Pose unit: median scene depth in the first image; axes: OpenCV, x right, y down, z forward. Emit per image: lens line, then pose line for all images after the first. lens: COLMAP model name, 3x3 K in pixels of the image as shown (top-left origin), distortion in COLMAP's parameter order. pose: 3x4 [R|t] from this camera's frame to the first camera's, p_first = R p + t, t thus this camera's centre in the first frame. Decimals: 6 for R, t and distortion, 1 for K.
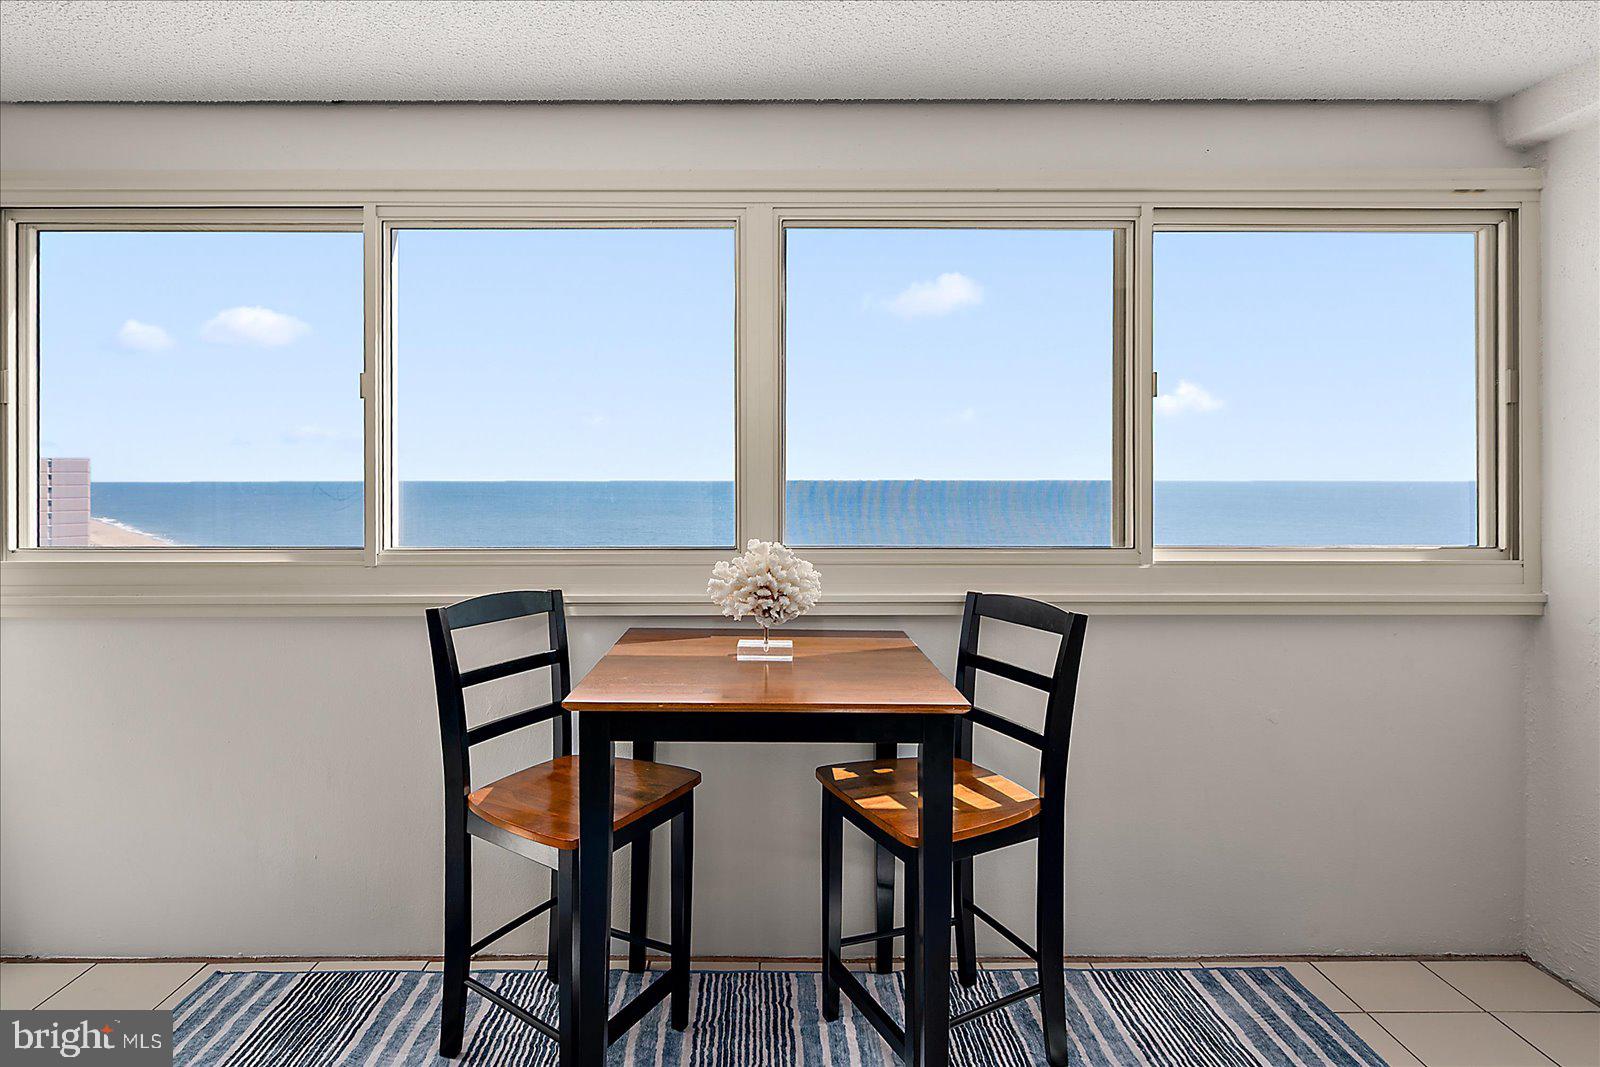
lens RADIAL K [[833.3, 0, 761.7], [0, 833.3, 477.0], [0, 0, 1]] dist [0.003441, 0.000230]
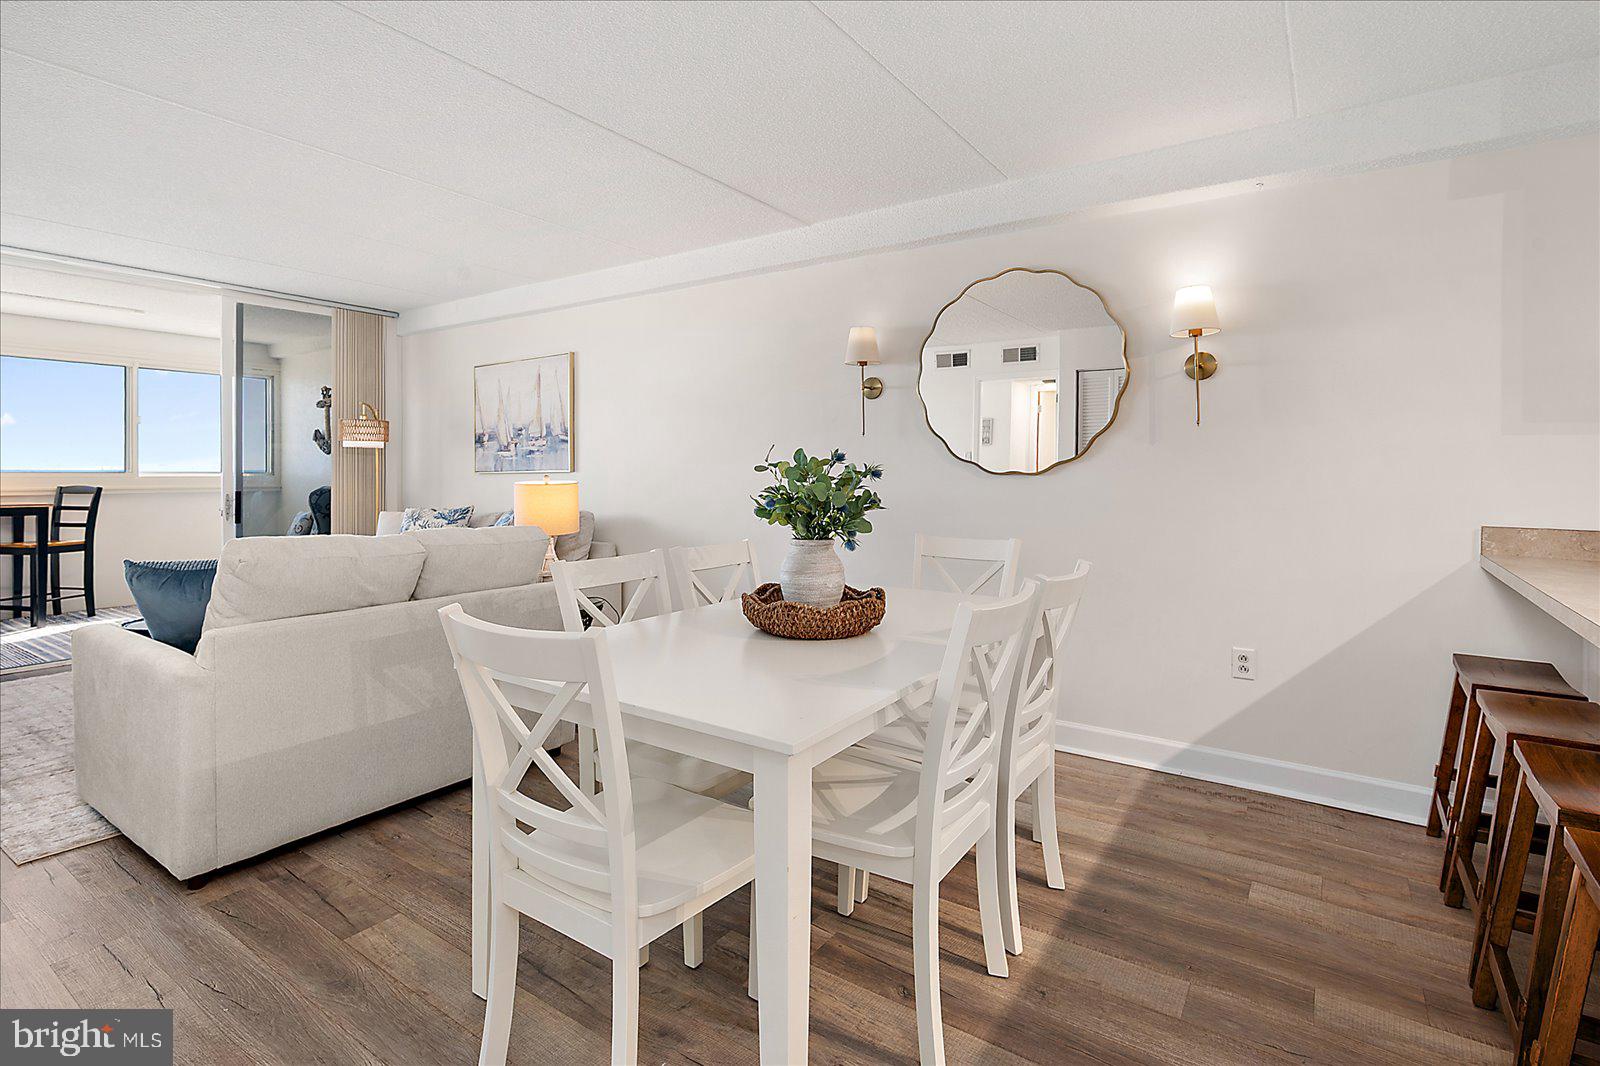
lens RADIAL K [[749.3, 0, 792.7], [0, 749.3, 471.8], [0, 0, 1]] dist [0.001553, -0.000215]
pose [[0.551877, -0.001610, 0.833924, -0.567755], [-0.002377, 0.999991, 0.003503, 0.074038], [-0.833922, -0.003915, 0.551868, -2.813914]]
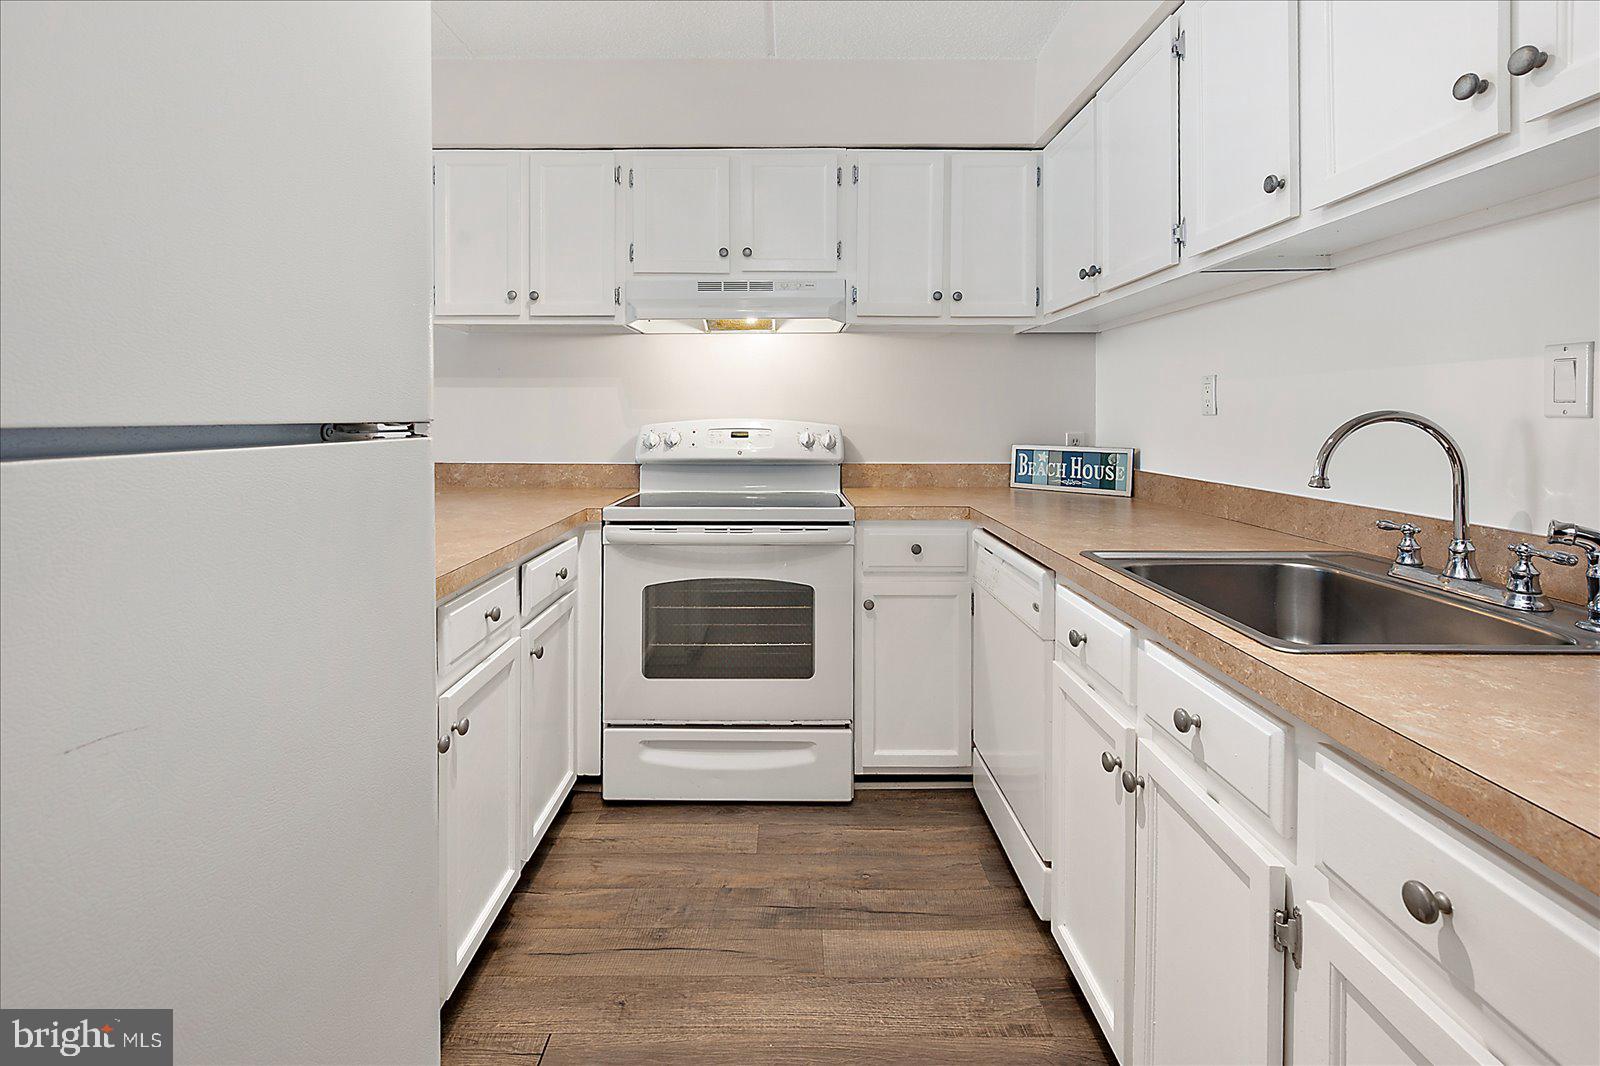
lens RADIAL K [[748.8, 0, 792.2], [0, 748.8, 413.5], [0, 0, 1]] dist [-0.000359, 0.000114]
pose [[0.002939, 0.004601, 0.999985, -0.392788], [0.004321, 0.999980, -0.004614, 0.079090], [-0.999986, 0.004334, 0.002919, -3.839914]]
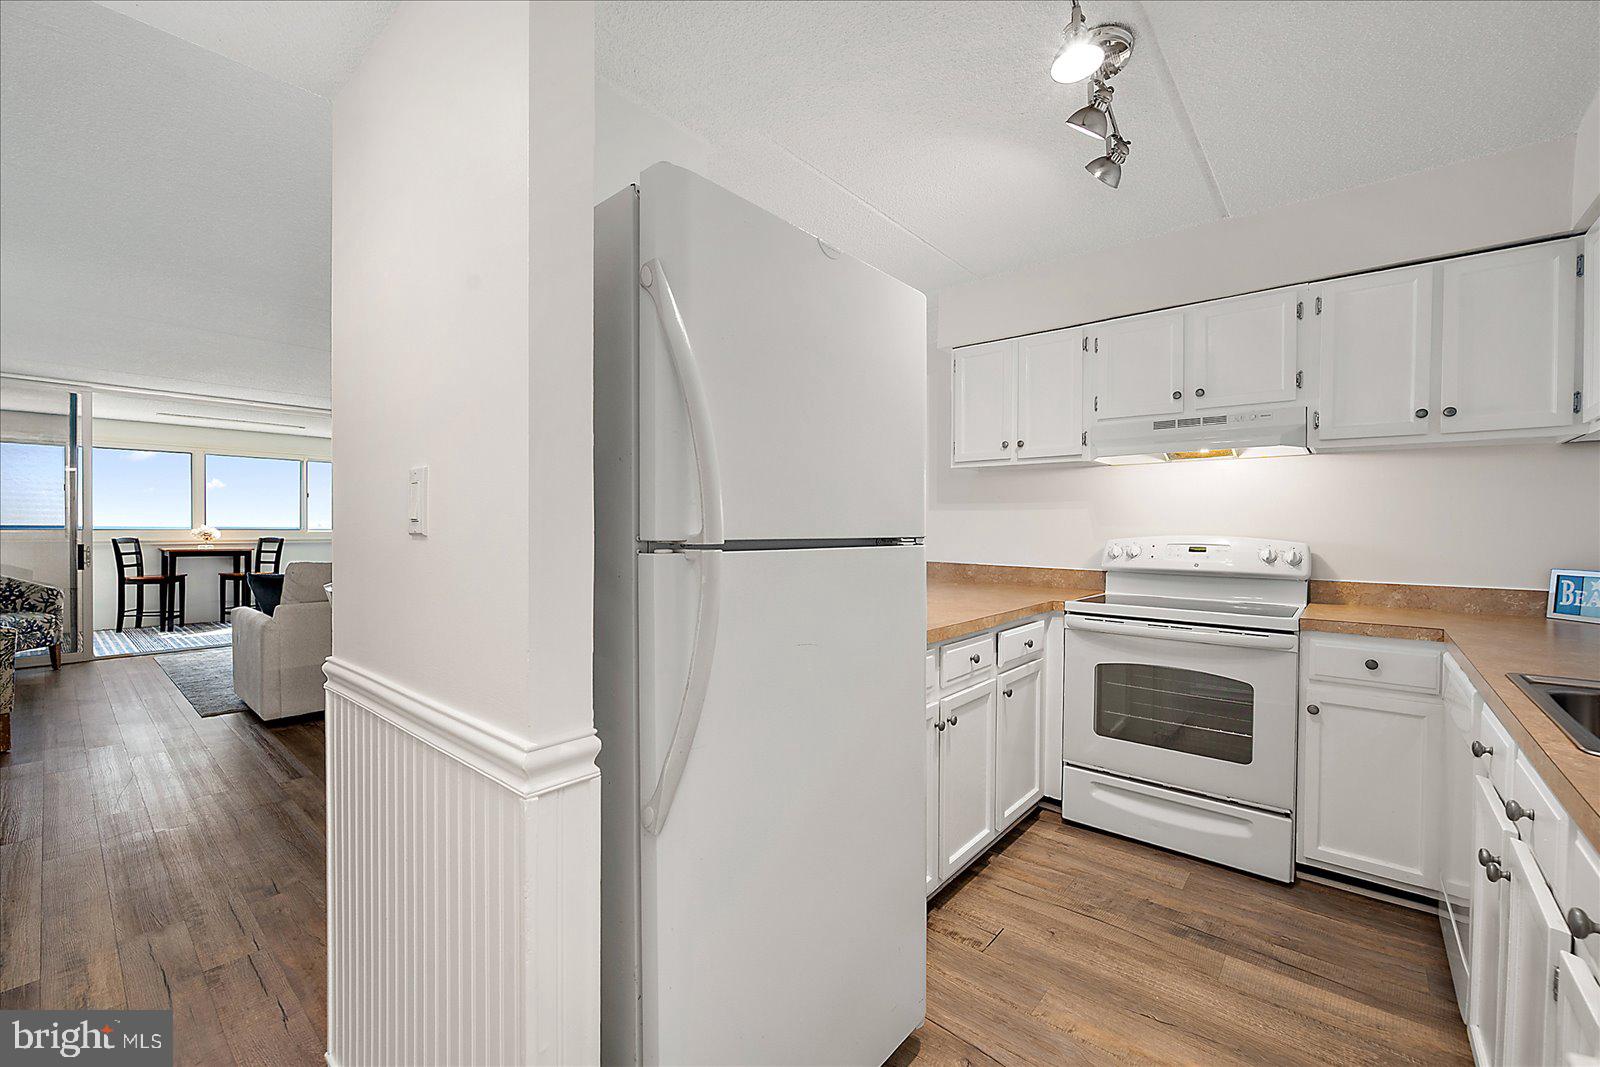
lens RADIAL K [[648.5, 0, 808.6], [0, 648.5, 532.2], [0, 0, 1]] dist [-0.007200, -0.000071]
pose [[0.643275, 0.000777, 0.765635, -0.588036], [-0.005980, 0.999974, 0.004009, 0.074196], [-0.765612, -0.007157, 0.643262, -3.987312]]
